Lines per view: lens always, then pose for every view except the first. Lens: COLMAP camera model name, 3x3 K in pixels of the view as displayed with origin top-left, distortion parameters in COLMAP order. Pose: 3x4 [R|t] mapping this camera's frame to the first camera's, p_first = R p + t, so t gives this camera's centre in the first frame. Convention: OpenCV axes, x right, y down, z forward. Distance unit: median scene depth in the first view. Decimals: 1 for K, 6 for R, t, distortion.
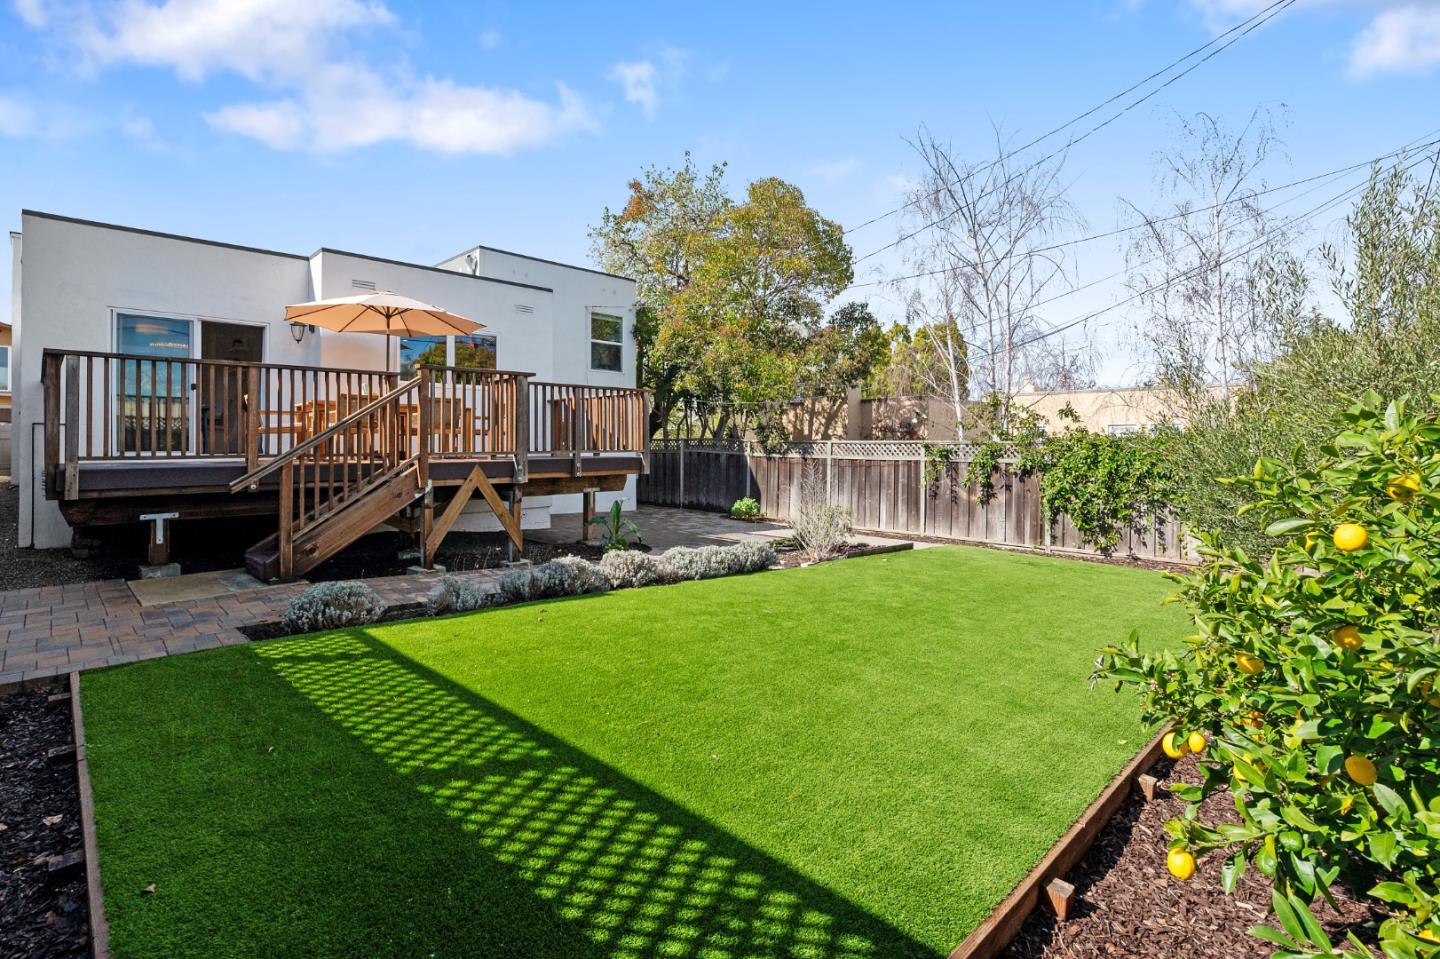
lens RADIAL K [[667.6, 0, 720.1], [0, 667.6, 443.7], [0, 0, 1]] dist [0.000855, 0.000053]
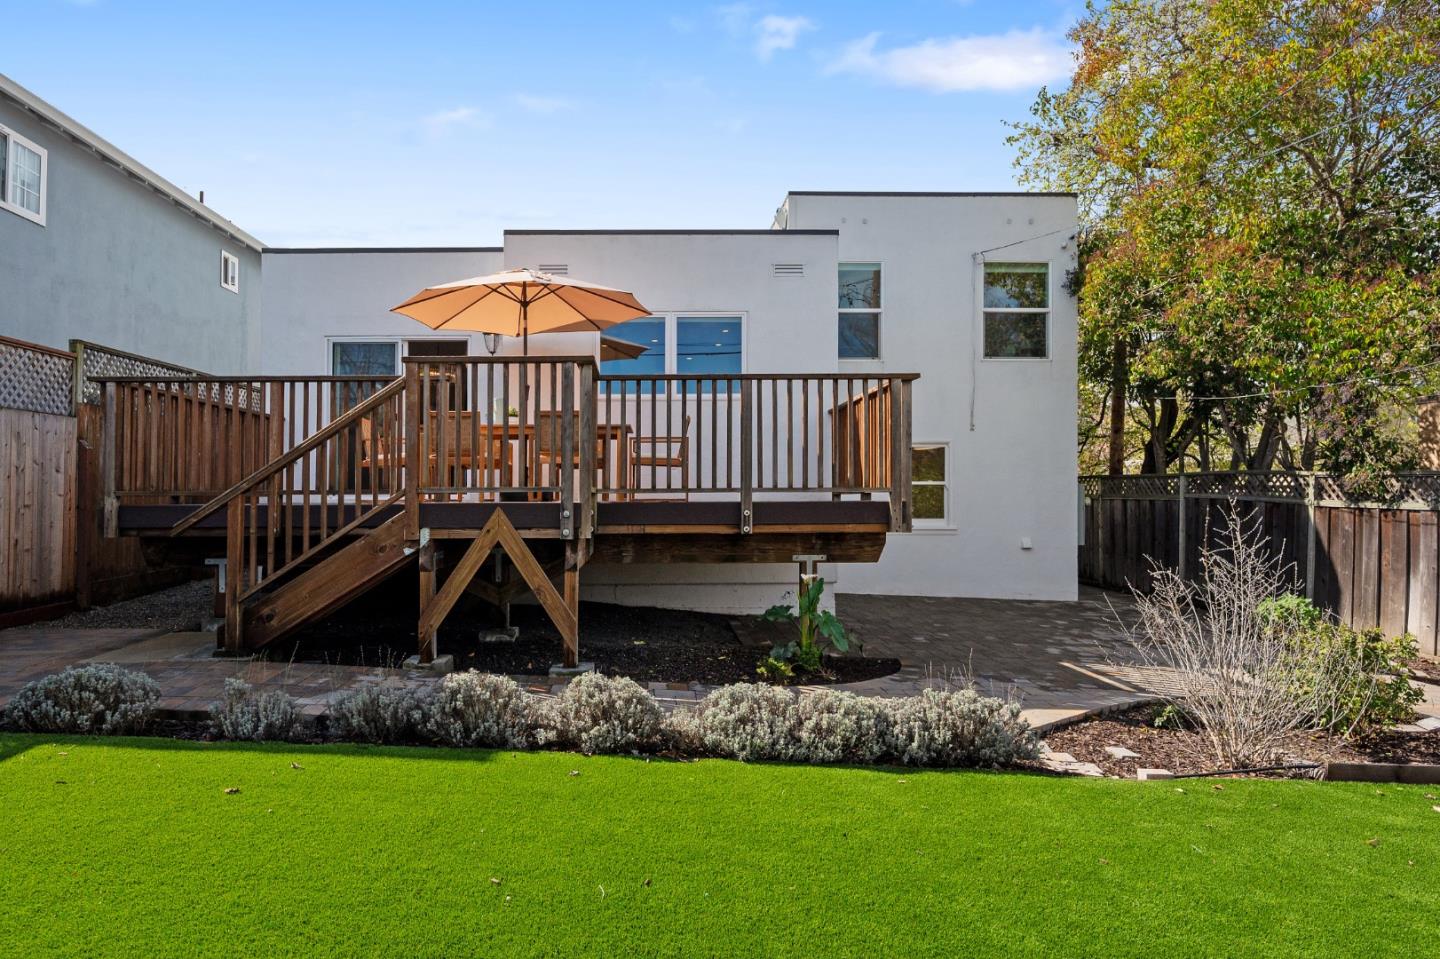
lens RADIAL K [[862.2, 0, 720.0], [0, 862.2, 479.5], [0, 0, 1]] dist [0.087085, 0.000011]
pose [[0.722622, 0.003278, -0.691236, 0.300289], [-0.002873, 0.999994, 0.001739, 0.000249], [0.691237, 0.000729, 0.722627, 0.416826]]
